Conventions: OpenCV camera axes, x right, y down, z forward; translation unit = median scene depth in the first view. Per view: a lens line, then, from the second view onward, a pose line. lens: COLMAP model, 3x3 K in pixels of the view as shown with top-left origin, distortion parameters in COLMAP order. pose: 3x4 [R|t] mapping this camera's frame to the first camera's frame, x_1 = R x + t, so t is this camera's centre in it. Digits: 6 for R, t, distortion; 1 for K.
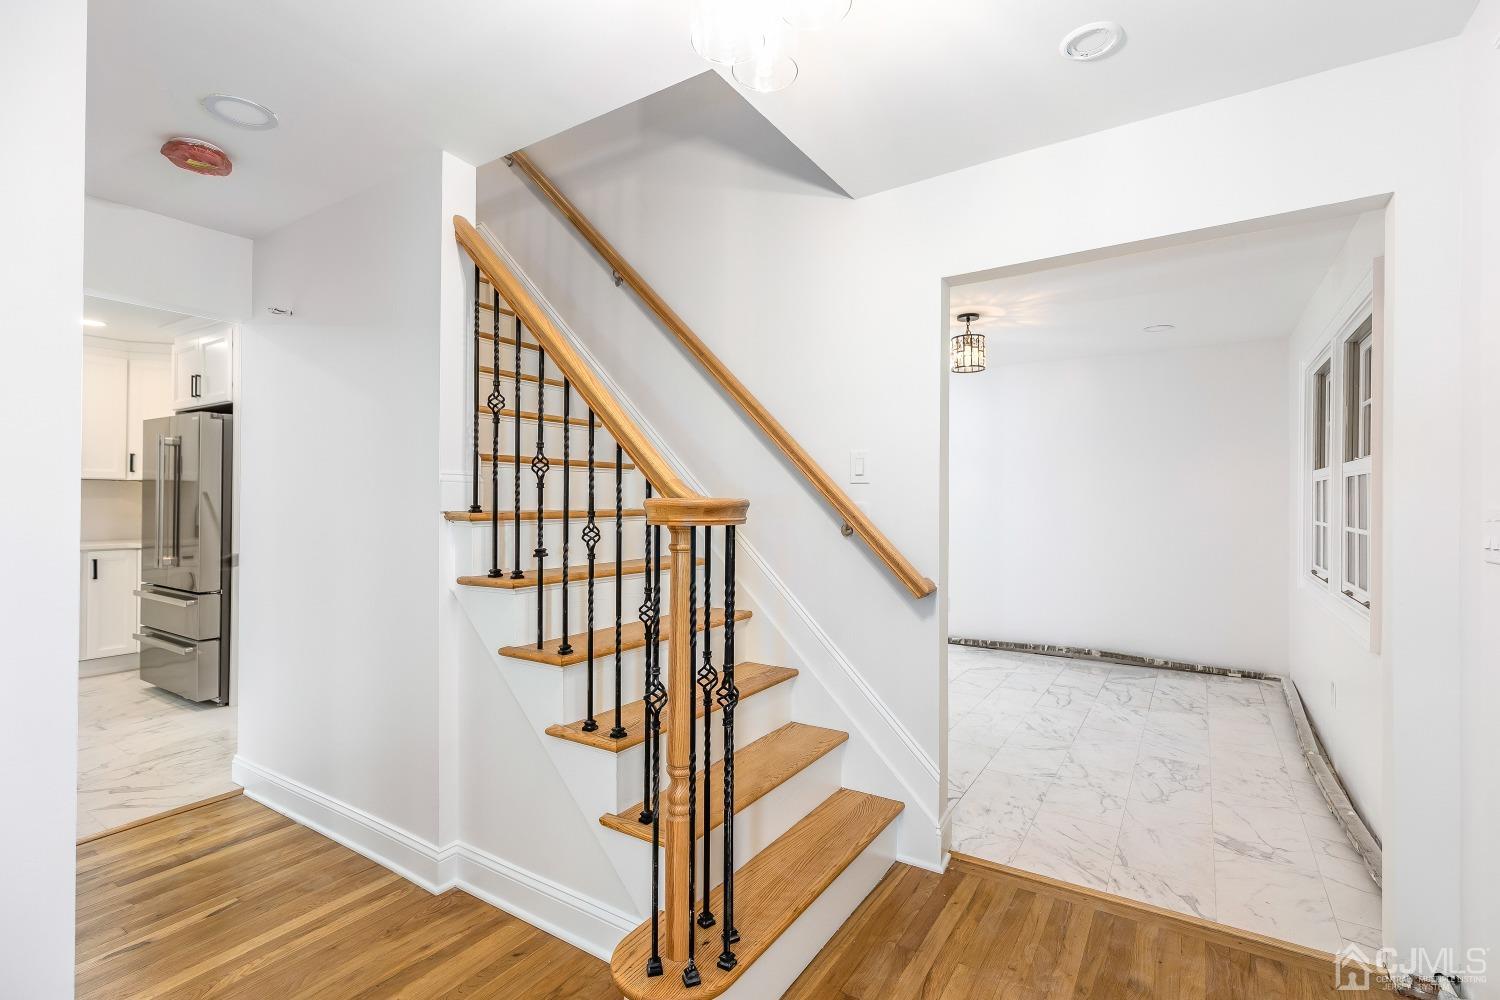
lens RADIAL K [[679.6, 0, 755.5], [0, 679.6, 501.6], [0, 0, 1]] dist [0.008661, -0.001777]
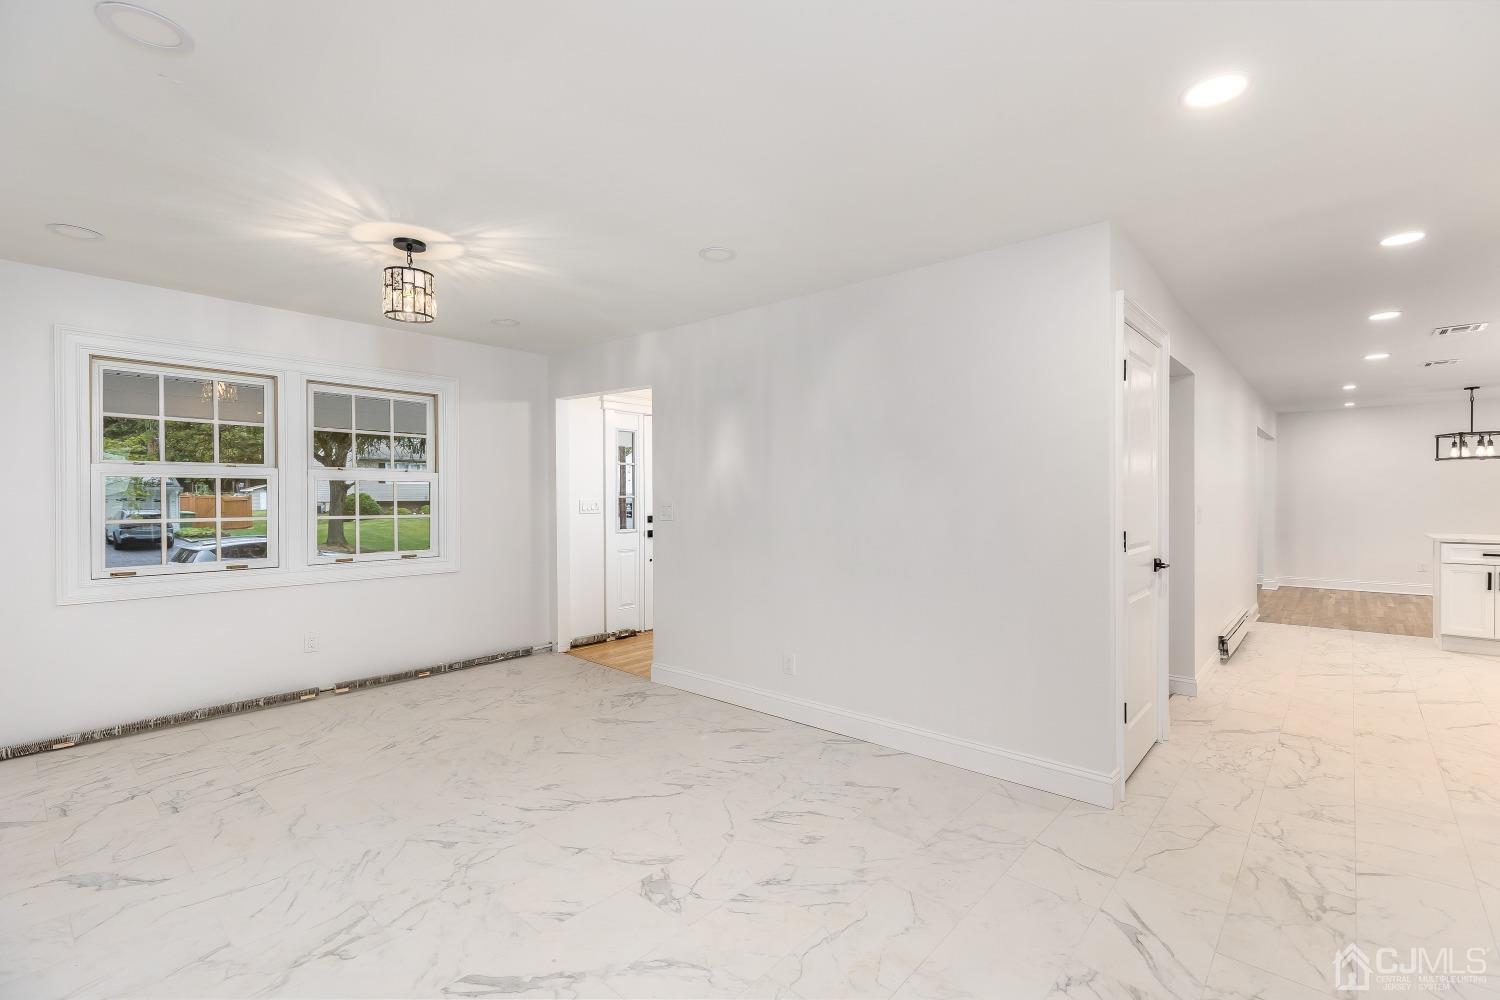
lens RADIAL K [[679.6, 0, 756.0], [0, 679.6, 493.8], [0, 0, 1]] dist [0.008661, -0.001777]
pose [[-0.990490, 0.001657, 0.137577, -0.207046], [0.000859, 0.999982, -0.005858, -0.004375], [-0.137584, -0.005685, -0.990474, 2.222402]]
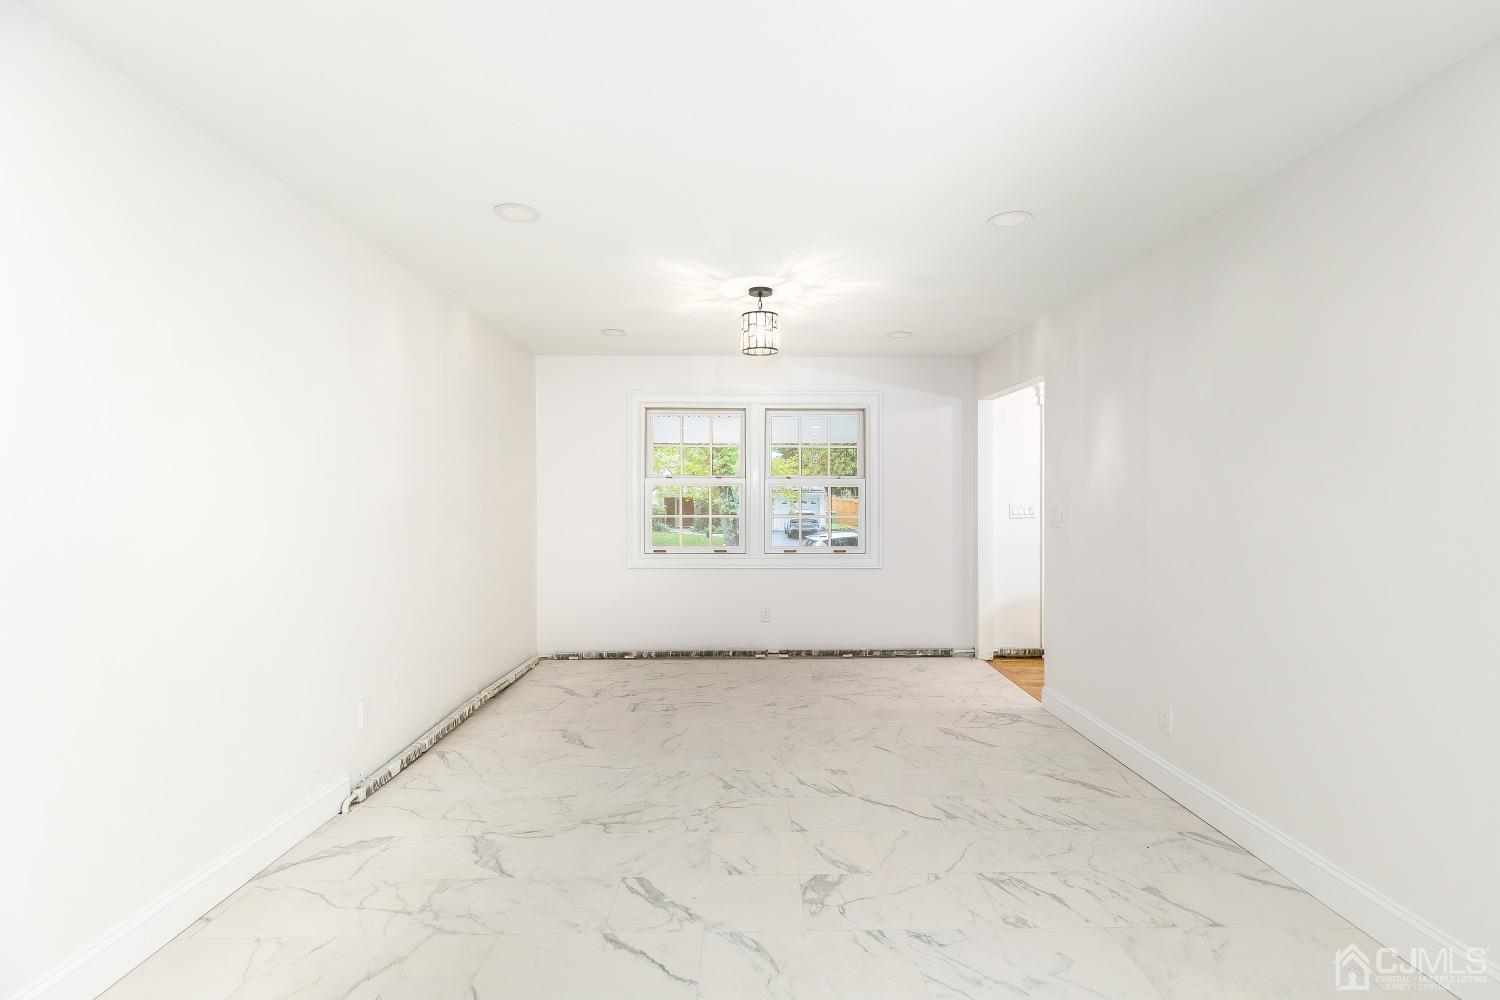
lens RADIAL K [[679.6, 0, 755.4], [0, 679.6, 506.2], [0, 0, 1]] dist [0.008661, -0.001777]
pose [[-0.563073, -0.007982, 0.826368, -0.554588], [-0.002304, 0.999965, 0.008090, -0.005925], [-0.826404, 0.002651, -0.563072, 1.994170]]
